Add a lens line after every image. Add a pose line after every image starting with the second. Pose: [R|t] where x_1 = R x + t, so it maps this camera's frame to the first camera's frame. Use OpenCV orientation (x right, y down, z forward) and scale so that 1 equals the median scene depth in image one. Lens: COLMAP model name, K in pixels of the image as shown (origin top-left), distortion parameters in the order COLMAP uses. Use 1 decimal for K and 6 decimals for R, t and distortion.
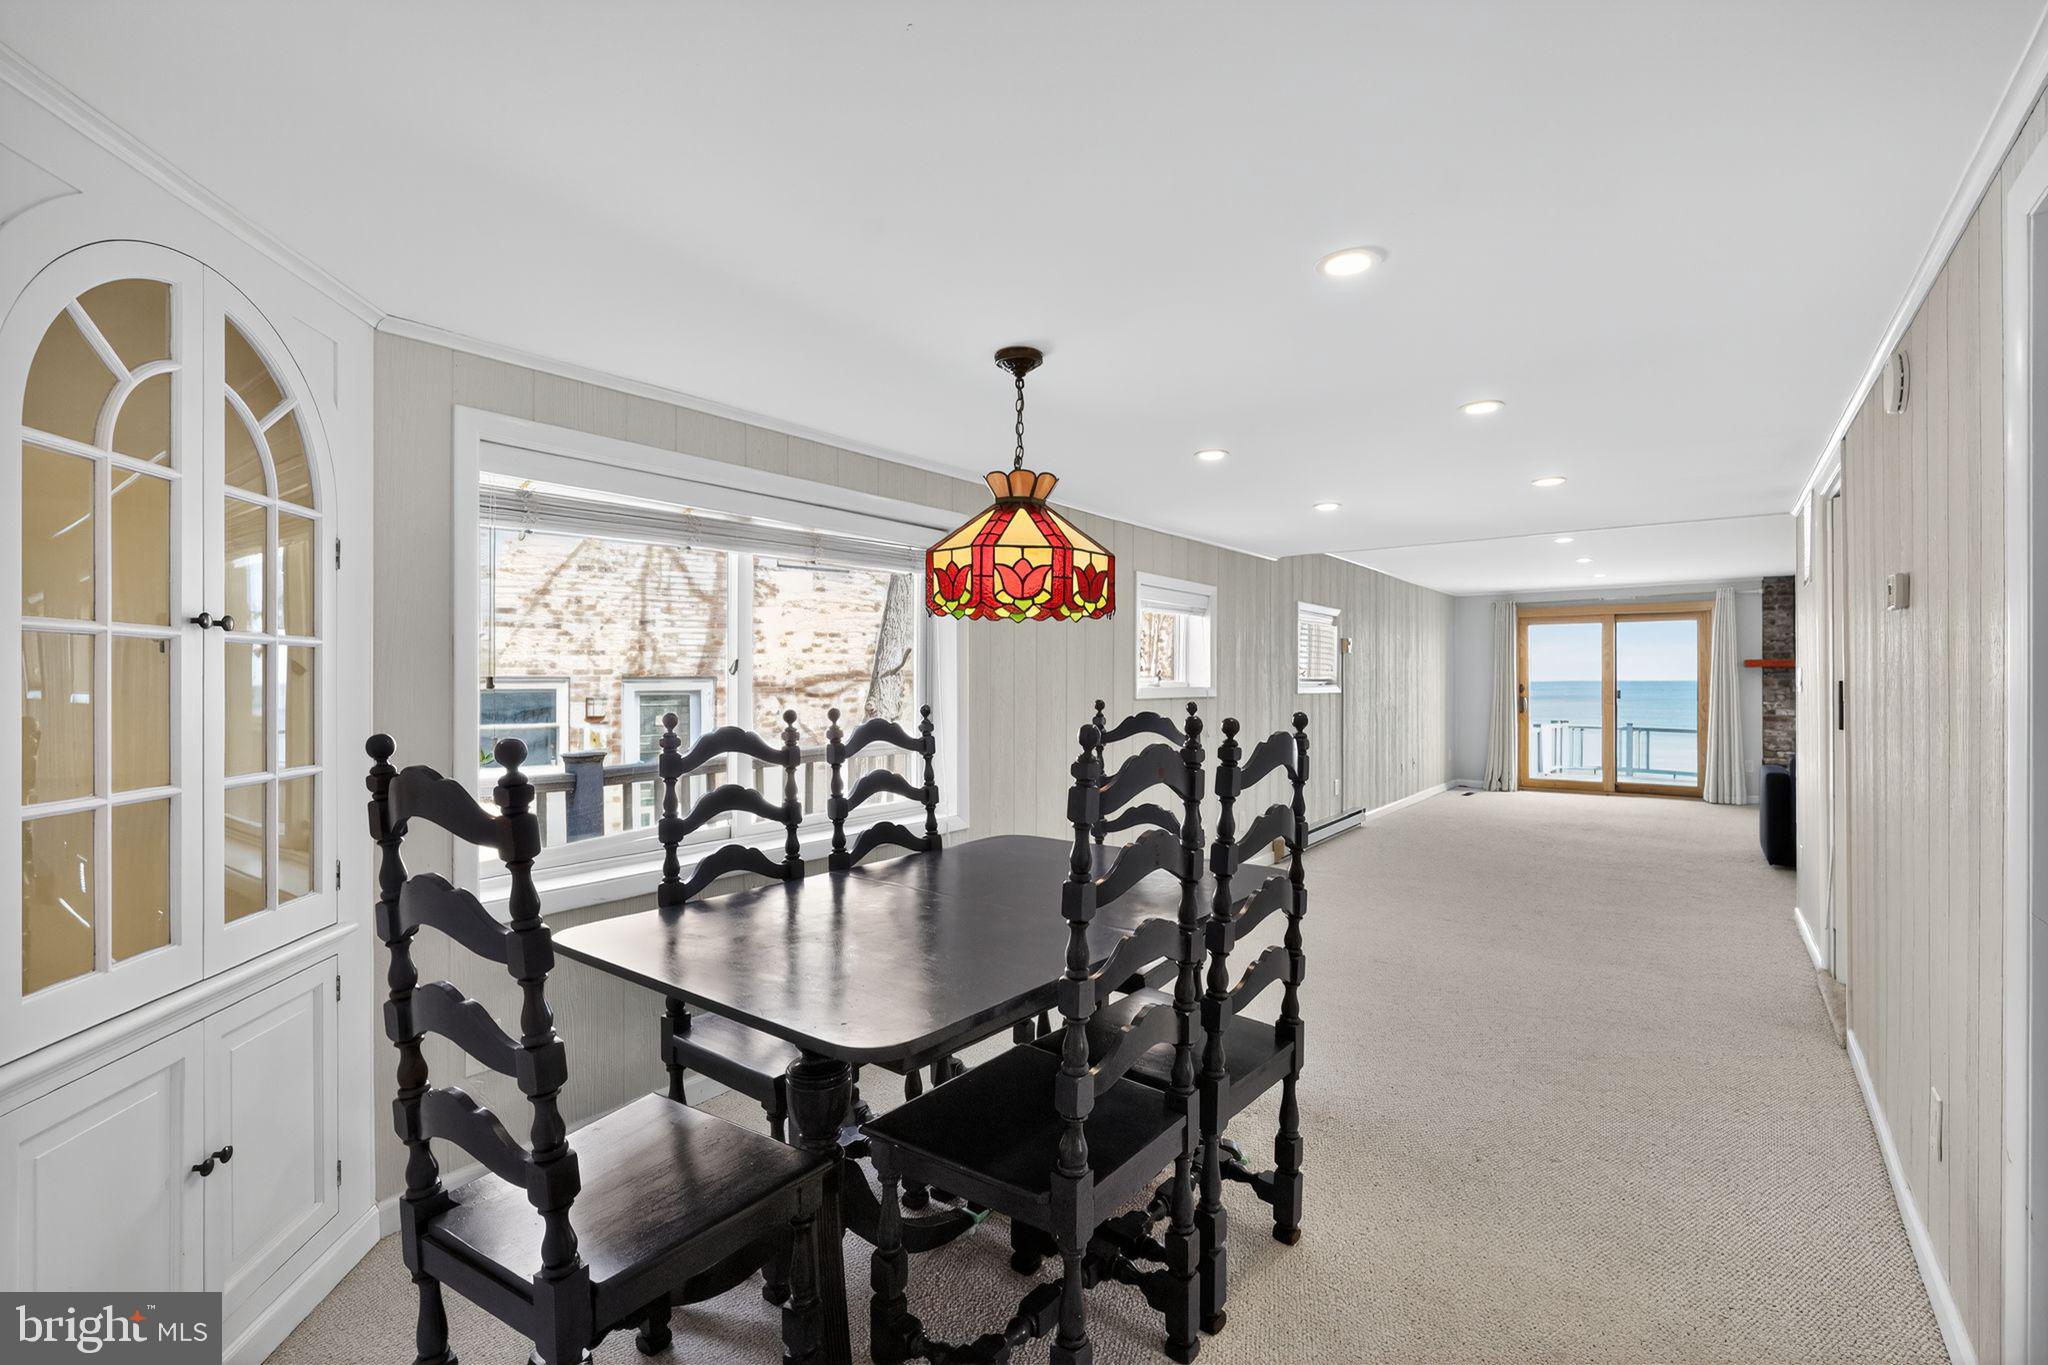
lens RADIAL K [[924.1, 0, 1026.1], [0, 924.1, 681.2], [0, 0, 1]] dist [-0.006125, -0.000531]
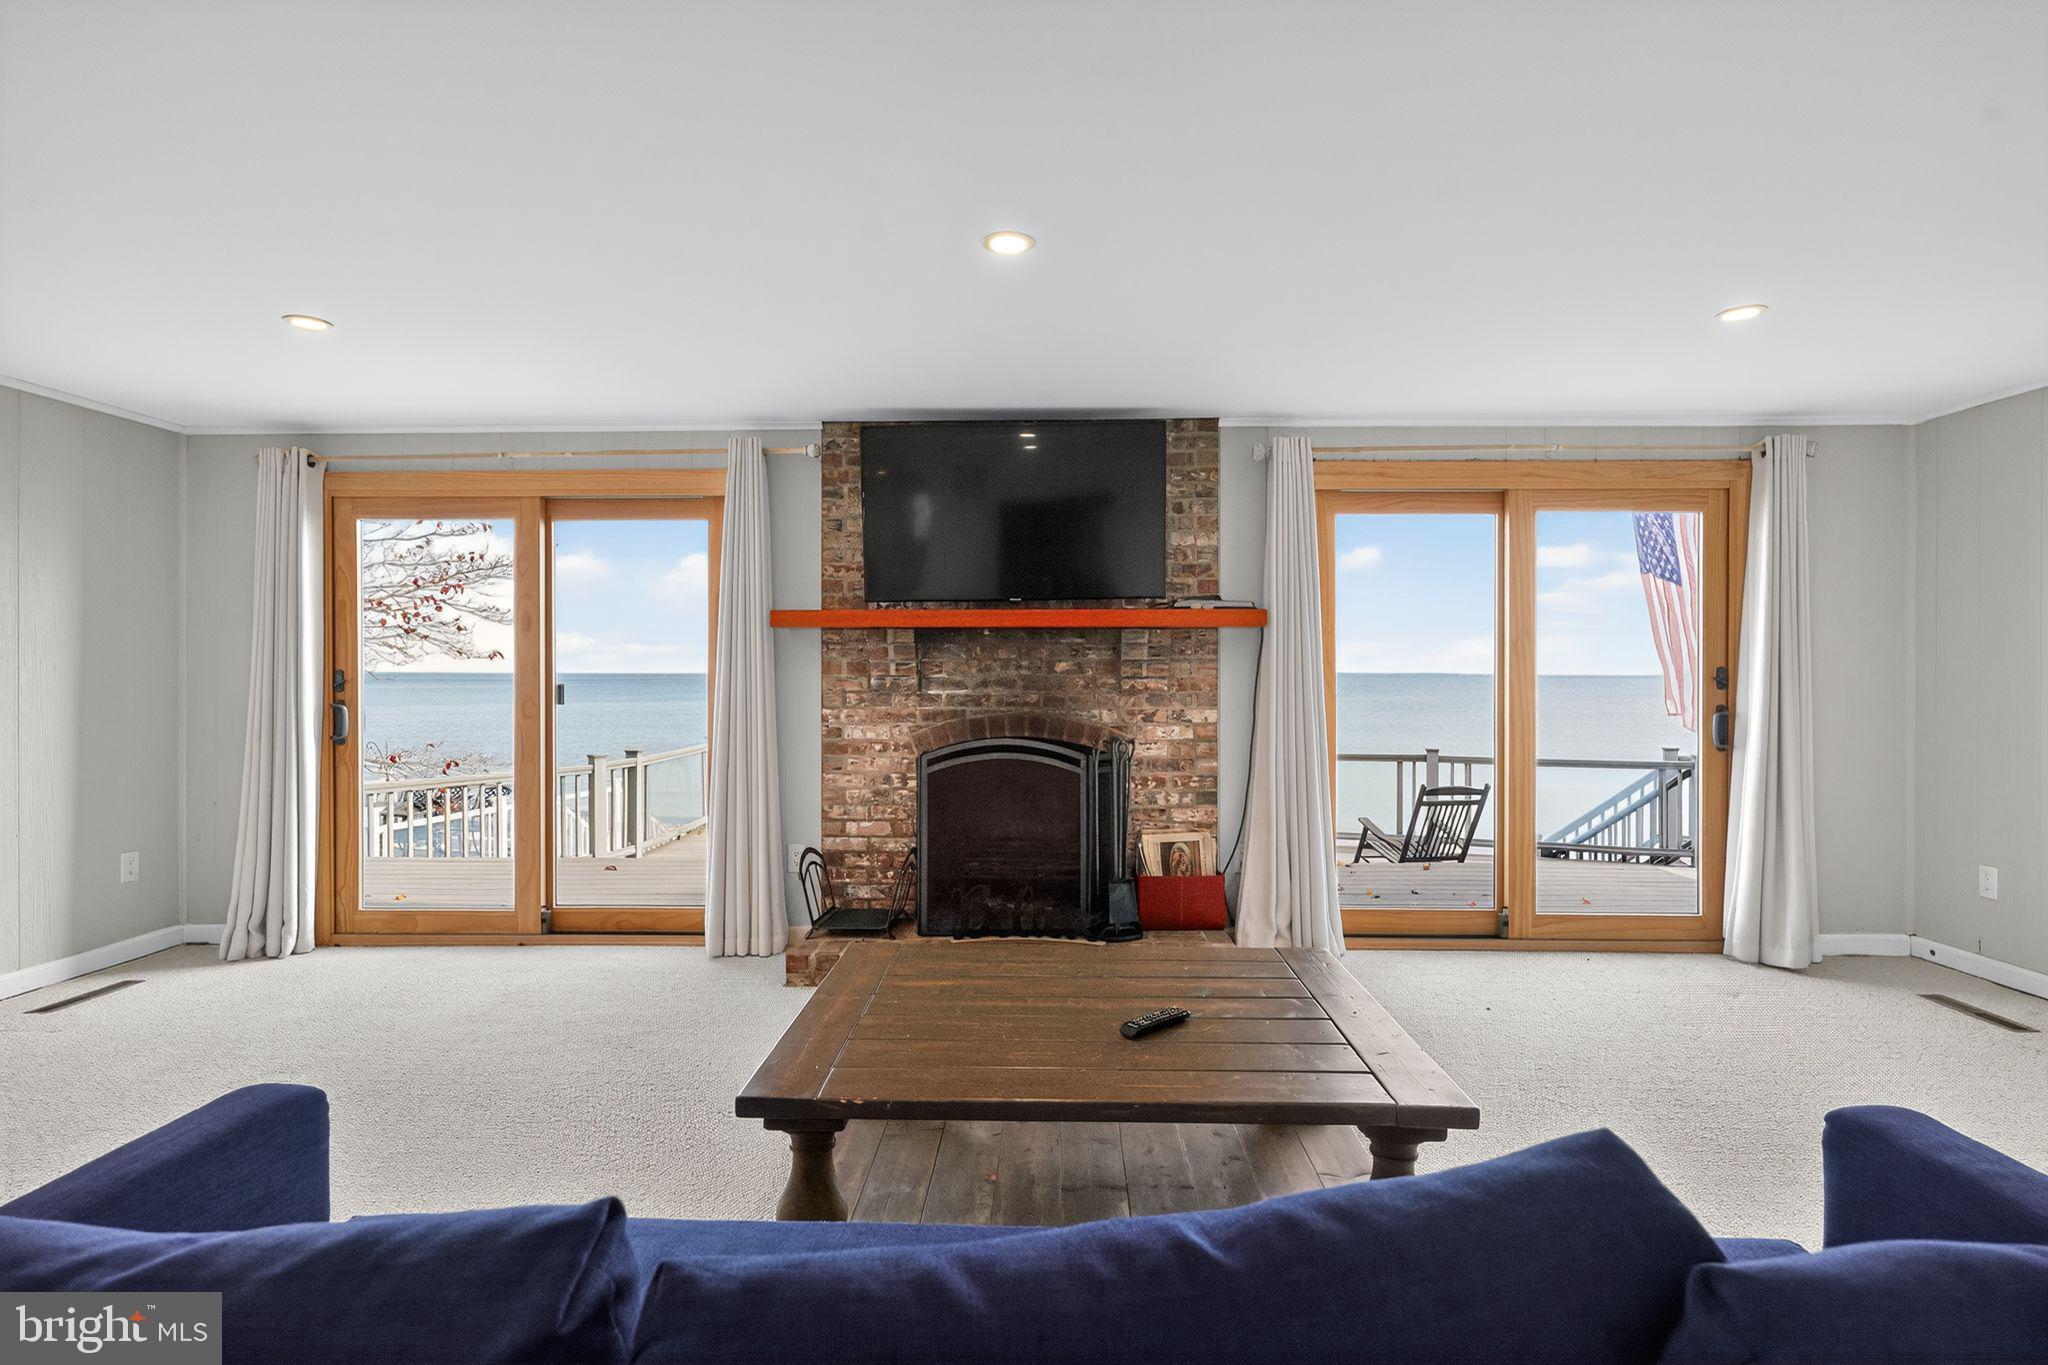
lens RADIAL K [[791.0, 0, 1026.7], [0, 791.0, 682.8], [0, 0, 1]] dist [-0.002572, 0.000108]
pose [[0.821096, 0.000728, 0.570789, 0.614543], [0.002172, 0.999988, -0.004399, 0.010944], [-0.570786, 0.004852, 0.821085, 0.587432]]
